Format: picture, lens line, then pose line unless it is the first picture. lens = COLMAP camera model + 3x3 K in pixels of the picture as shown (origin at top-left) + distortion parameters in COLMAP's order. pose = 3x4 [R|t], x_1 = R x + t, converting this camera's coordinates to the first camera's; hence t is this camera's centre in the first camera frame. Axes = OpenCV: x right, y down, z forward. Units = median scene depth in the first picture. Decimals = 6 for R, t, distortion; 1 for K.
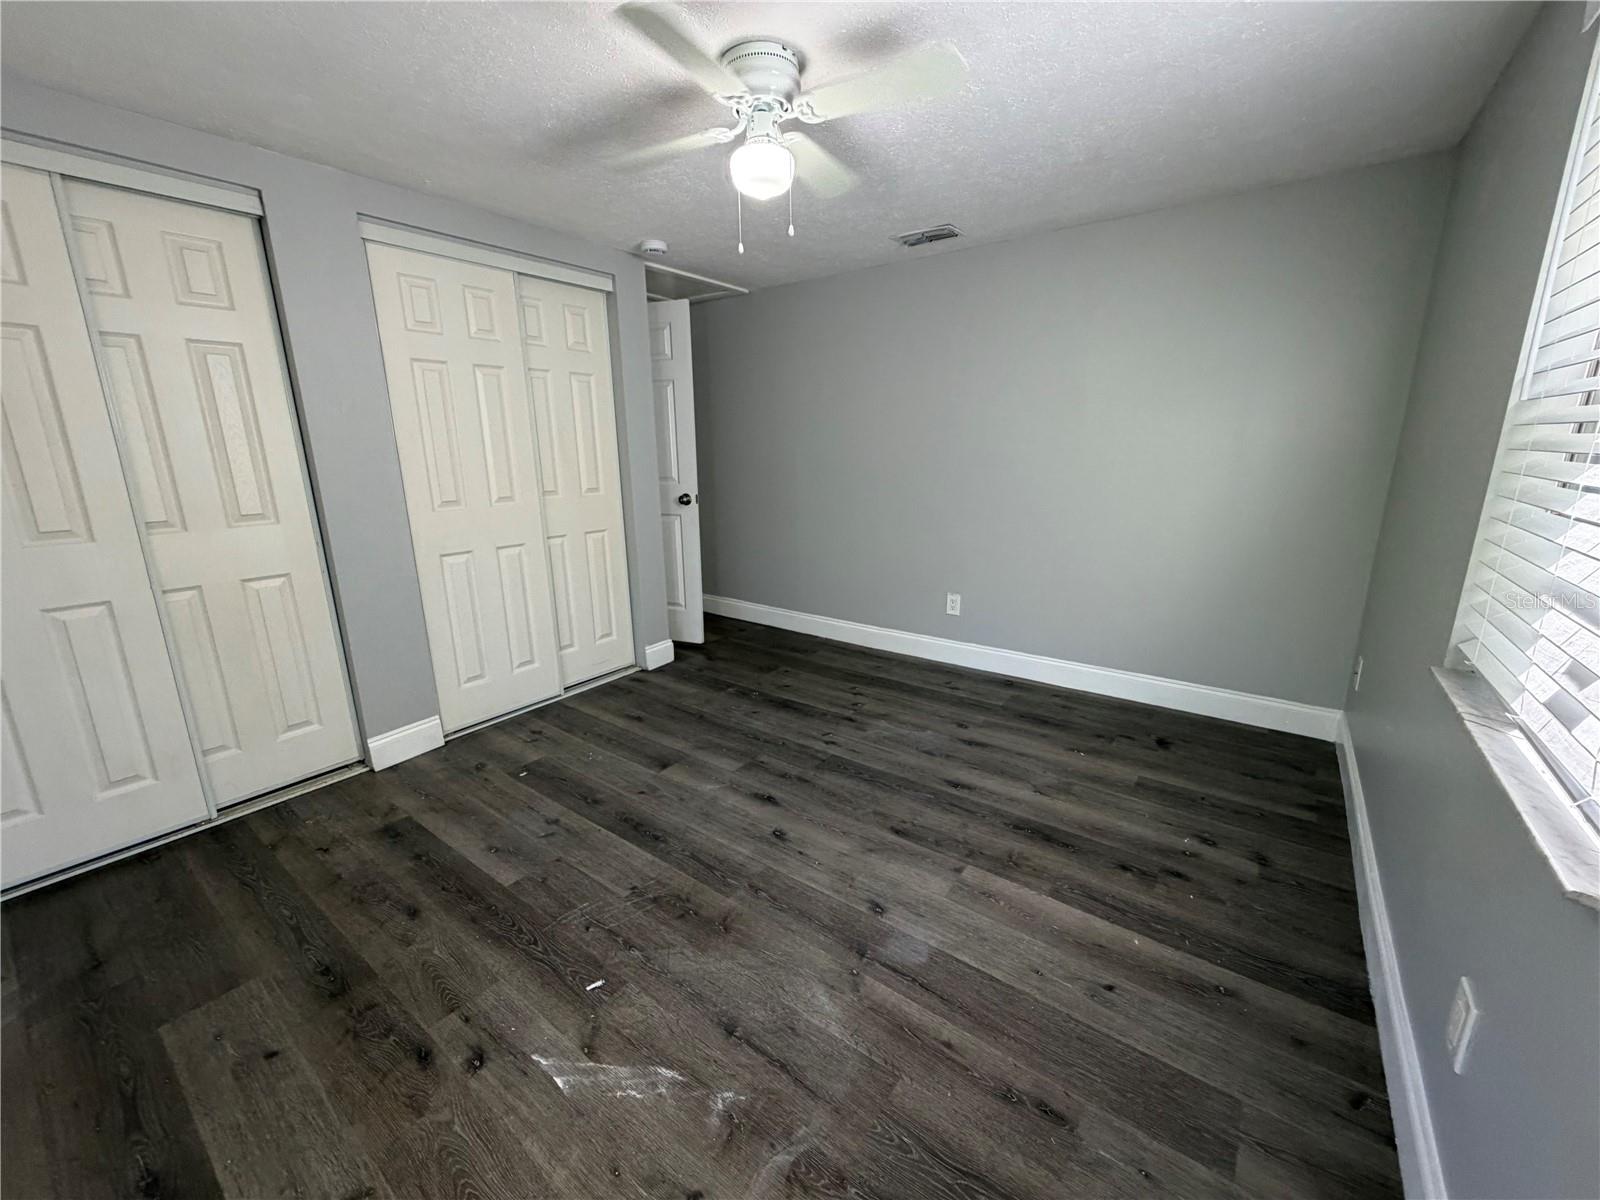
lens RADIAL K [[638.1, 0, 794.3], [0, 638.1, 603.5], [0, 0, 1]] dist [-0.000385, 0.000155]
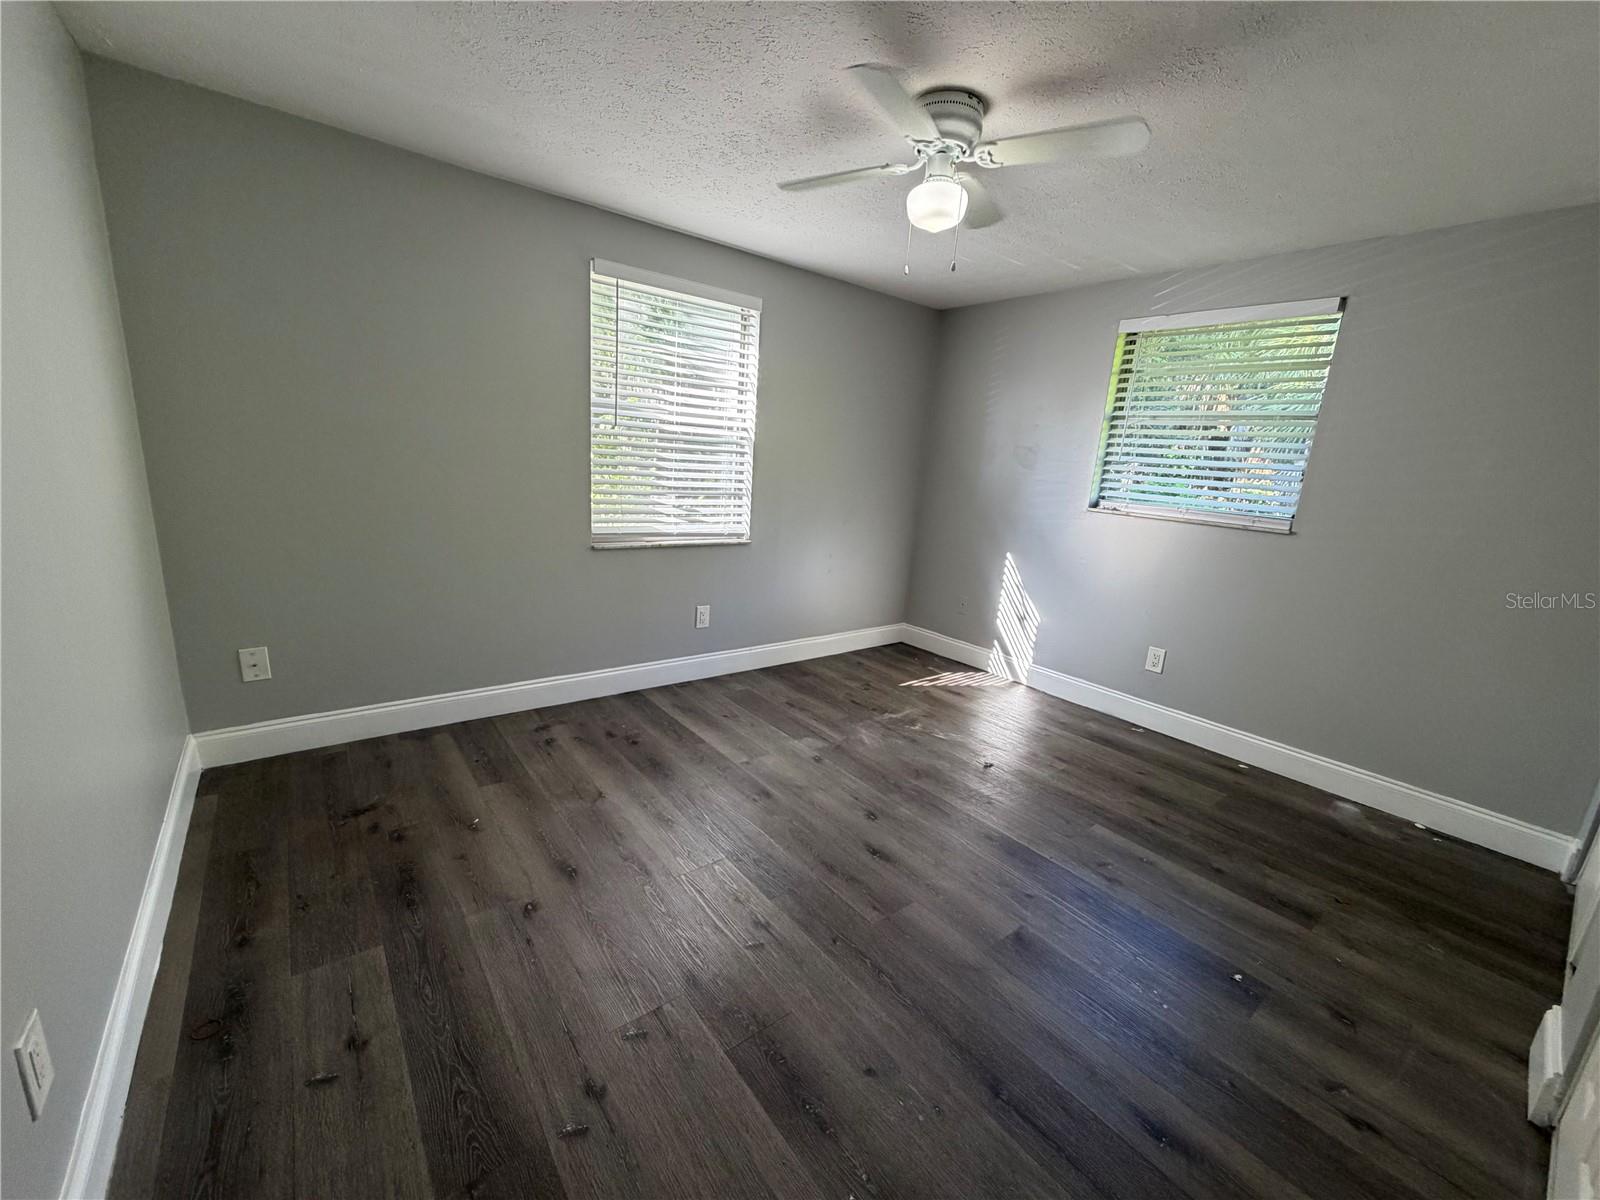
lens RADIAL K [[638.1, 0, 794.3], [0, 638.1, 603.5], [0, 0, 1]] dist [-0.000385, 0.000155]
pose [[-0.964686, -0.109940, 0.239361, -0.116318], [0.008459, 0.895331, 0.445321, -0.442817], [-0.263266, 0.431620, -0.862783, 1.799807]]
